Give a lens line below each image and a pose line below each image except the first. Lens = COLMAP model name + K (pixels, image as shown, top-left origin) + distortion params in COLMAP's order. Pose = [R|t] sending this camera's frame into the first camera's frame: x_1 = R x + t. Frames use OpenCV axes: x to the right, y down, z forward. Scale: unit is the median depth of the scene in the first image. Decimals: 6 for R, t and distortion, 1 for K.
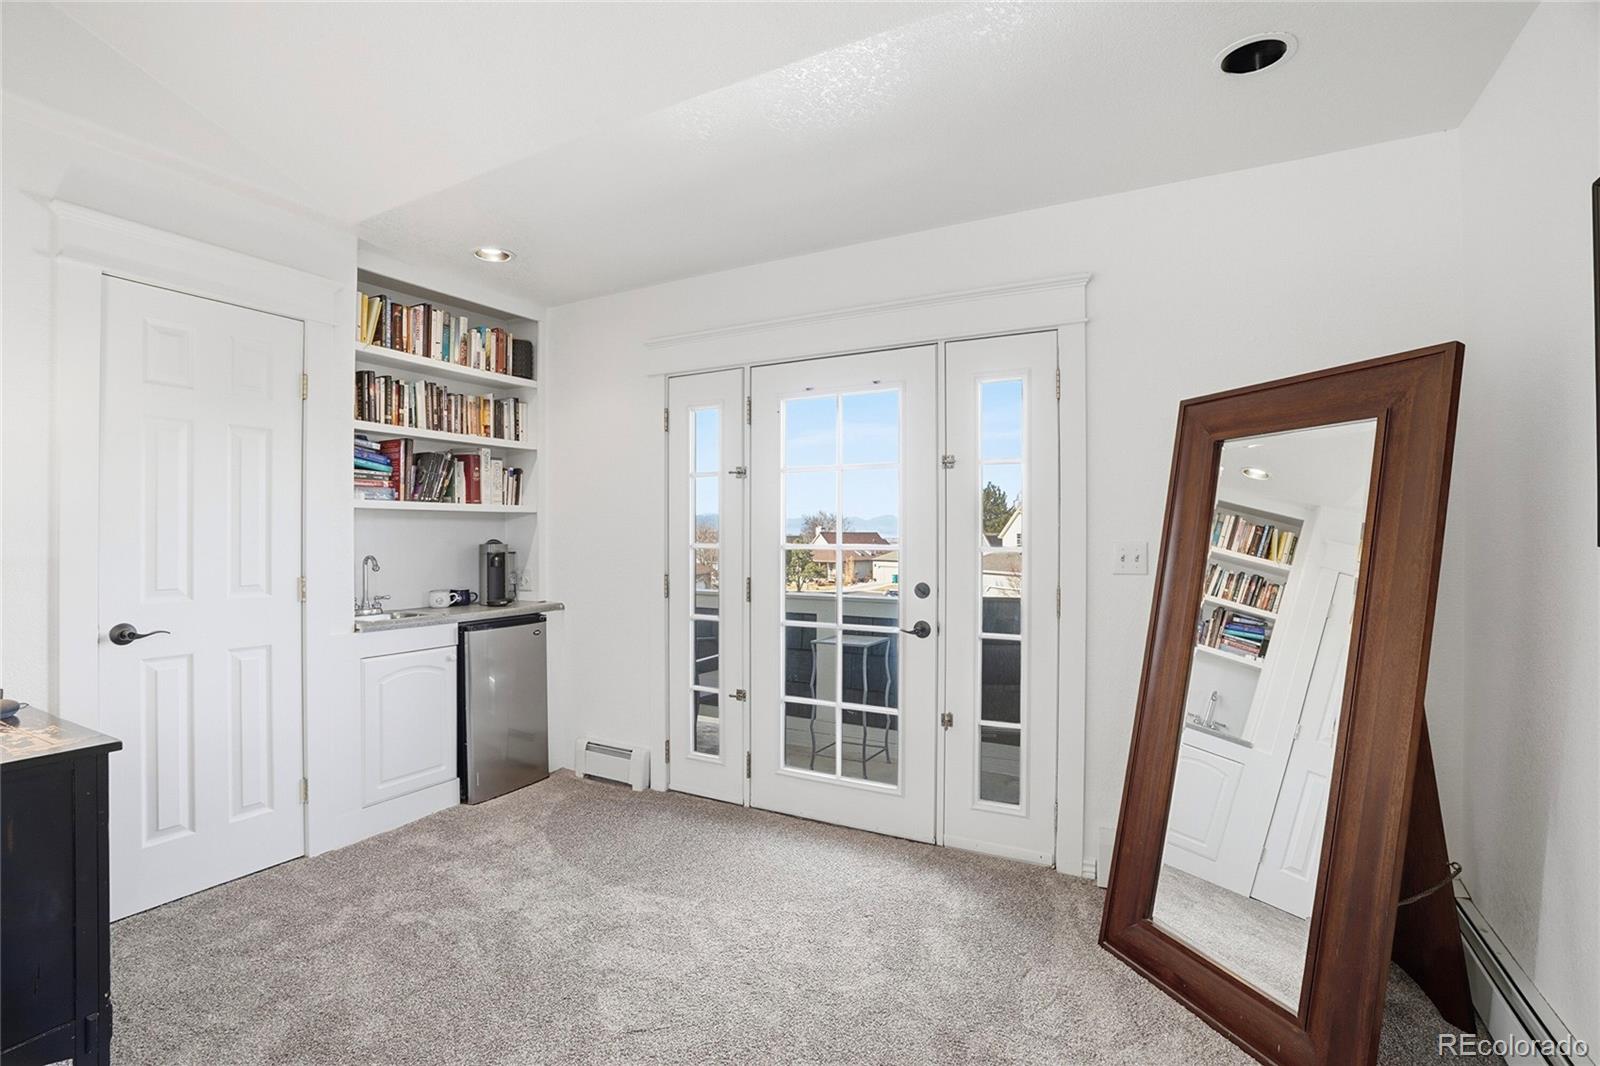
lens RADIAL K [[739.6, 0, 801.1], [0, 739.6, 535.1], [0, 0, 1]] dist [-0.015090, 0.002323]
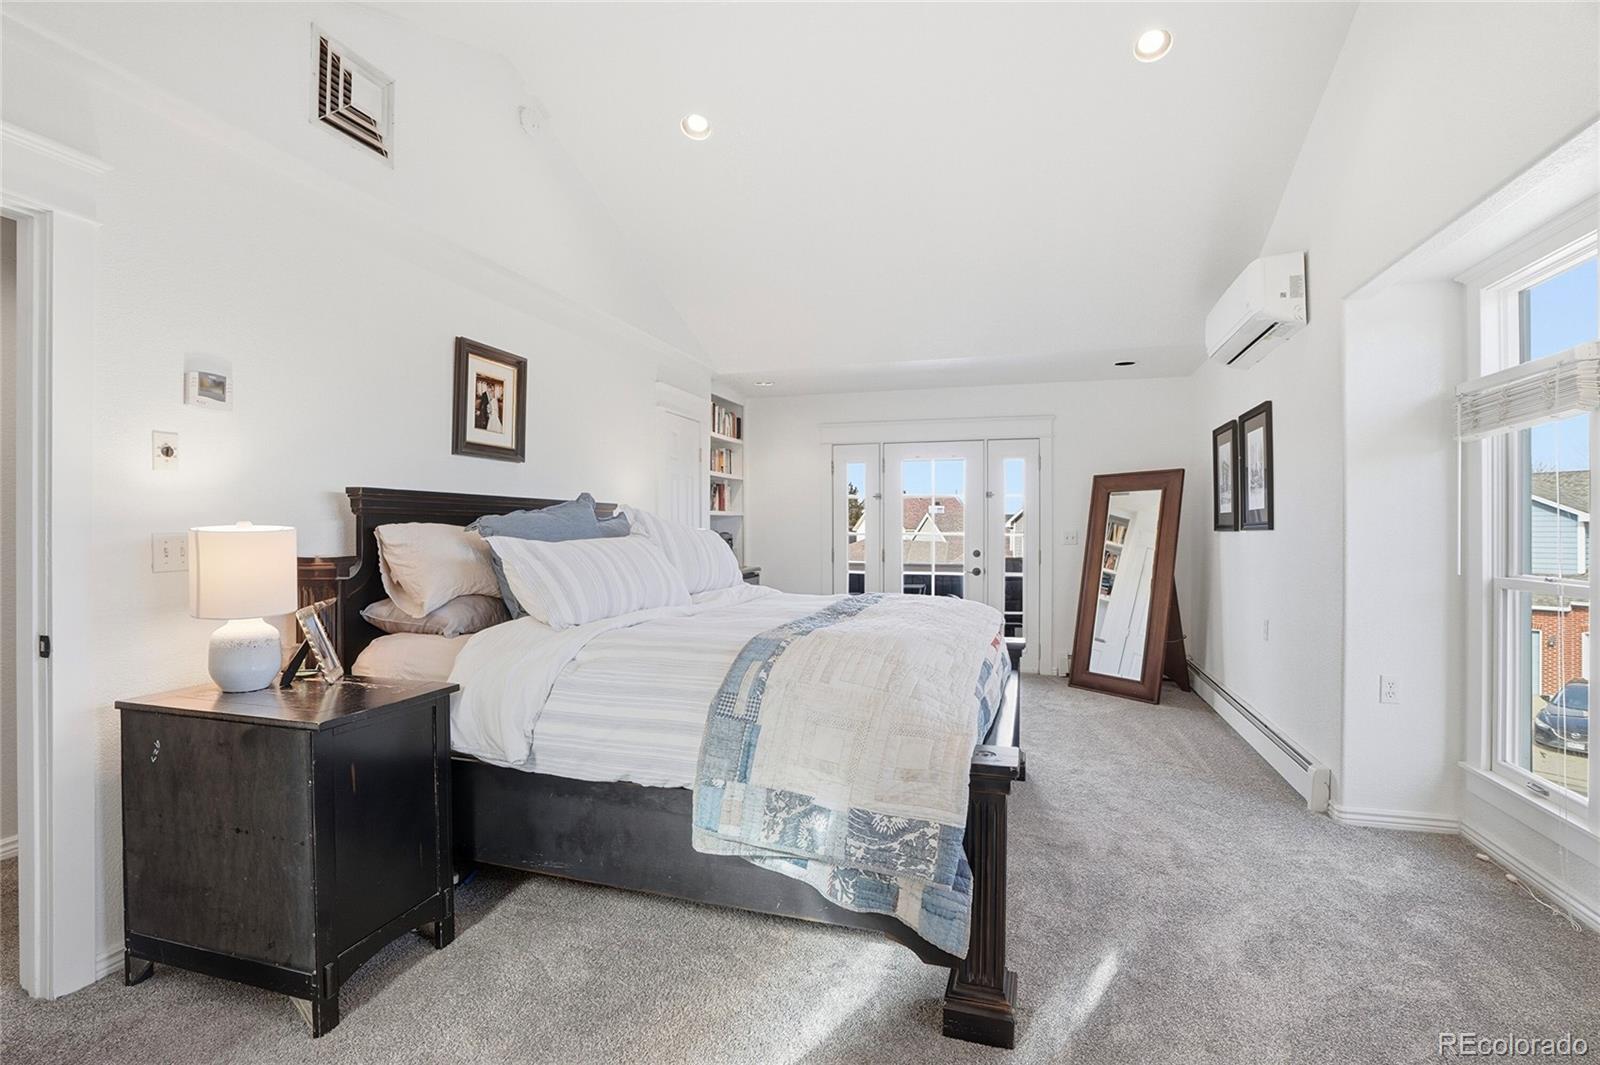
lens RADIAL K [[739.6, 0, 805.6], [0, 739.6, 524.6], [0, 0, 1]] dist [-0.015090, 0.002323]
pose [[0.978696, 0.000006, 0.205314, -0.795181], [0.001035, 0.999987, -0.004963, -0.000107], [-0.205311, 0.005070, 0.978684, -1.043885]]
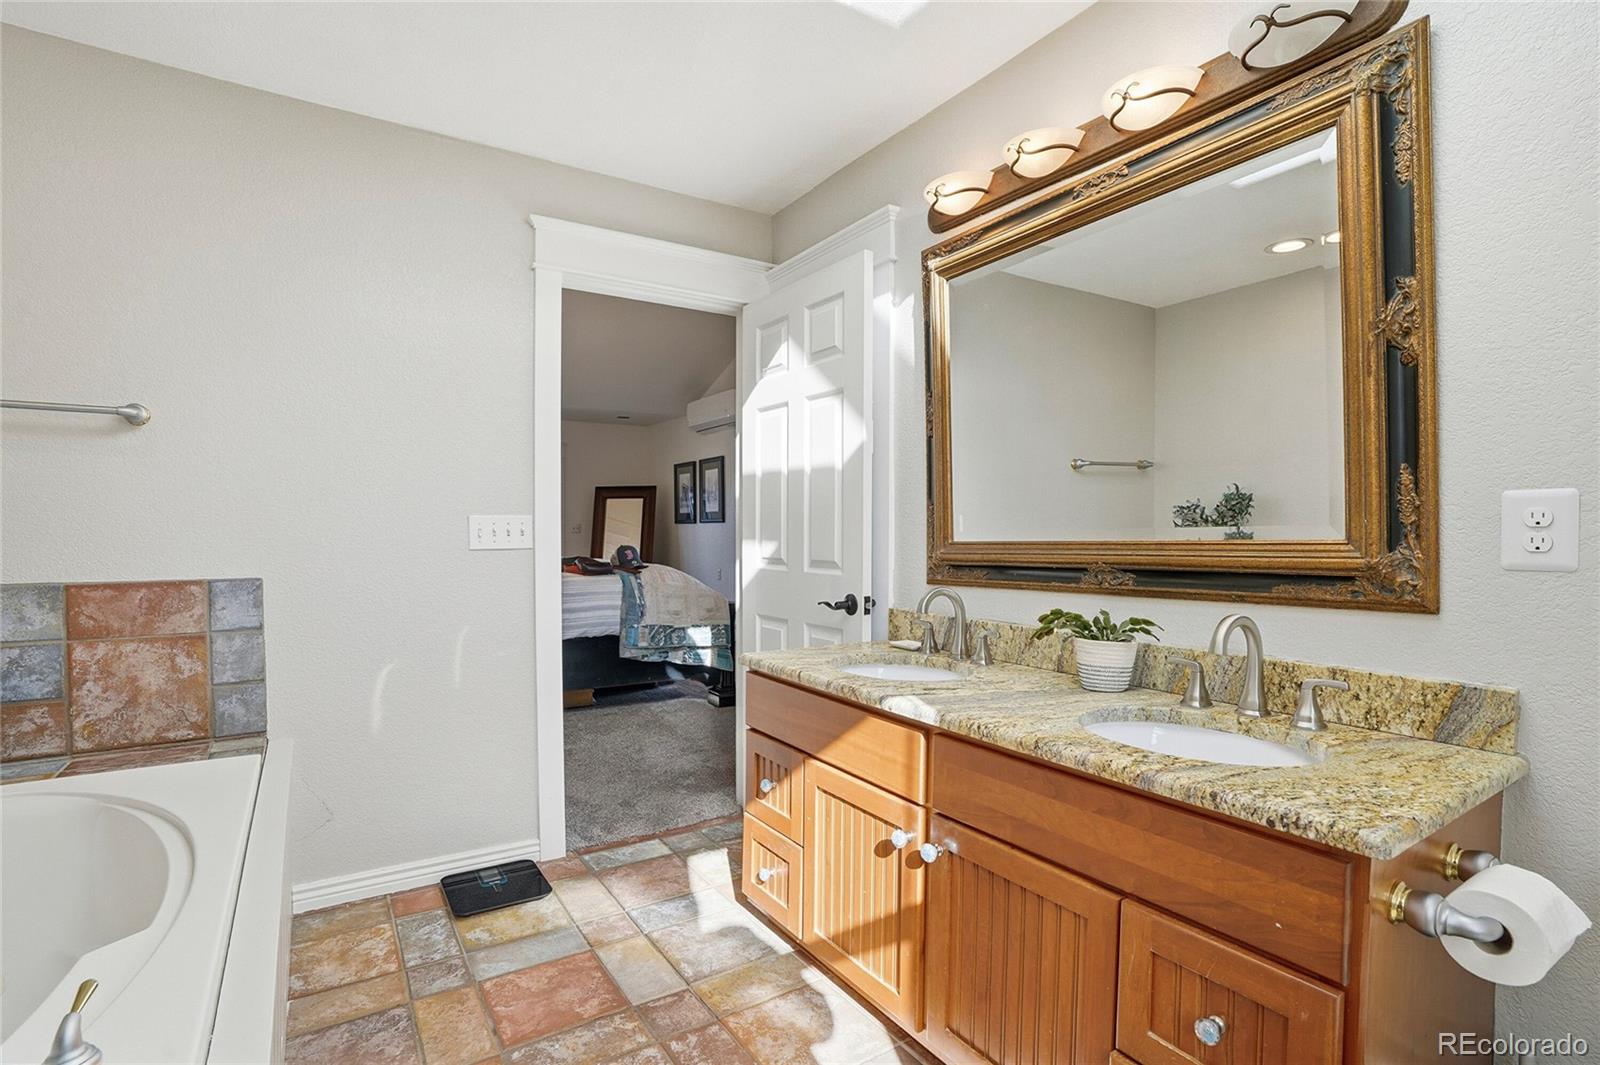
lens RADIAL K [[739.6, 0, 802.0], [0, 739.6, 529.7], [0, 0, 1]] dist [-0.015090, 0.002323]
pose [[0.476389, -0.003339, 0.879228, -1.863731], [-0.000341, 0.999992, 0.003982, 0.019216], [-0.879234, -0.002197, 0.476384, -1.400085]]
